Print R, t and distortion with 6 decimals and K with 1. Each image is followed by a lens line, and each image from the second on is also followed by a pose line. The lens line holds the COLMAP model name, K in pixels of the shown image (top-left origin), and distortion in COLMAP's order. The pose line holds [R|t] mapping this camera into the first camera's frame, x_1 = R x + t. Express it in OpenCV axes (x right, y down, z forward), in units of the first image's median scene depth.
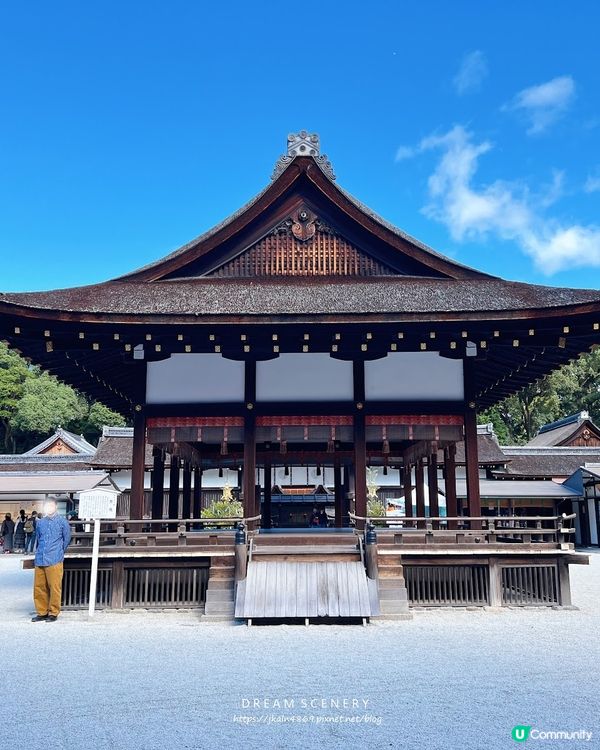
lens RADIAL K [[685.6, 0, 300.0], [0, 685.6, 375.0], [0, 0, 1]] dist [-0.007572, -0.002208]
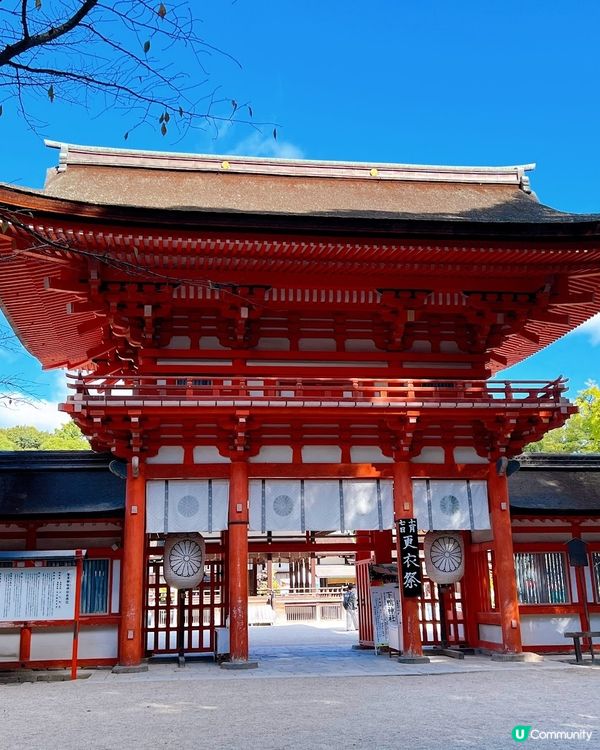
lens RADIAL K [[812.7, 0, 300.0], [0, 812.7, 375.0], [0, 0, 1]] dist [0.024799, -0.006793]
pose [[0.990029, 0.022125, 0.139114, -0.258676], [-0.014121, 0.998202, -0.058261, -0.447460], [-0.140153, 0.055716, 0.988561, -2.236248]]
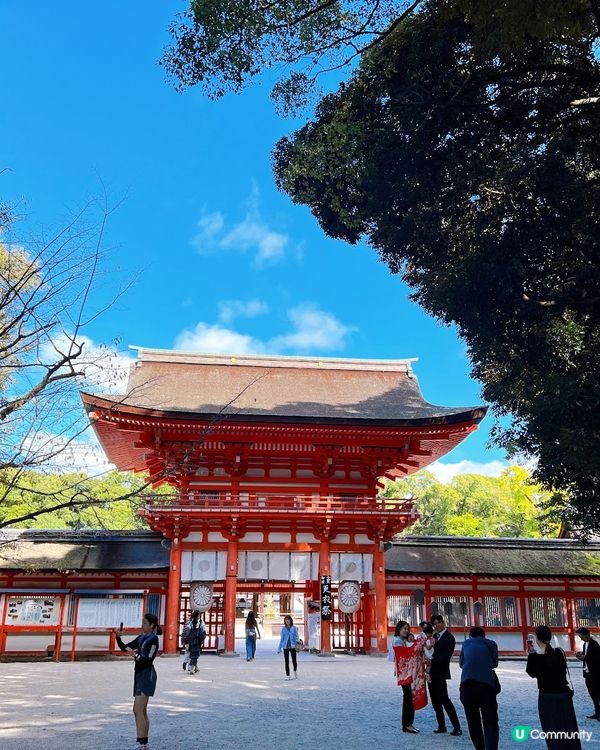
lens RADIAL K [[685.6, 0, 300.0], [0, 685.6, 375.0], [0, 0, 1]] dist [-0.007572, -0.002208]
pose [[0.991082, 0.051453, 0.122919, -0.245347], [-0.034595, 0.990167, -0.135545, -0.627430], [-0.128685, 0.130084, 0.983117, -3.106381]]
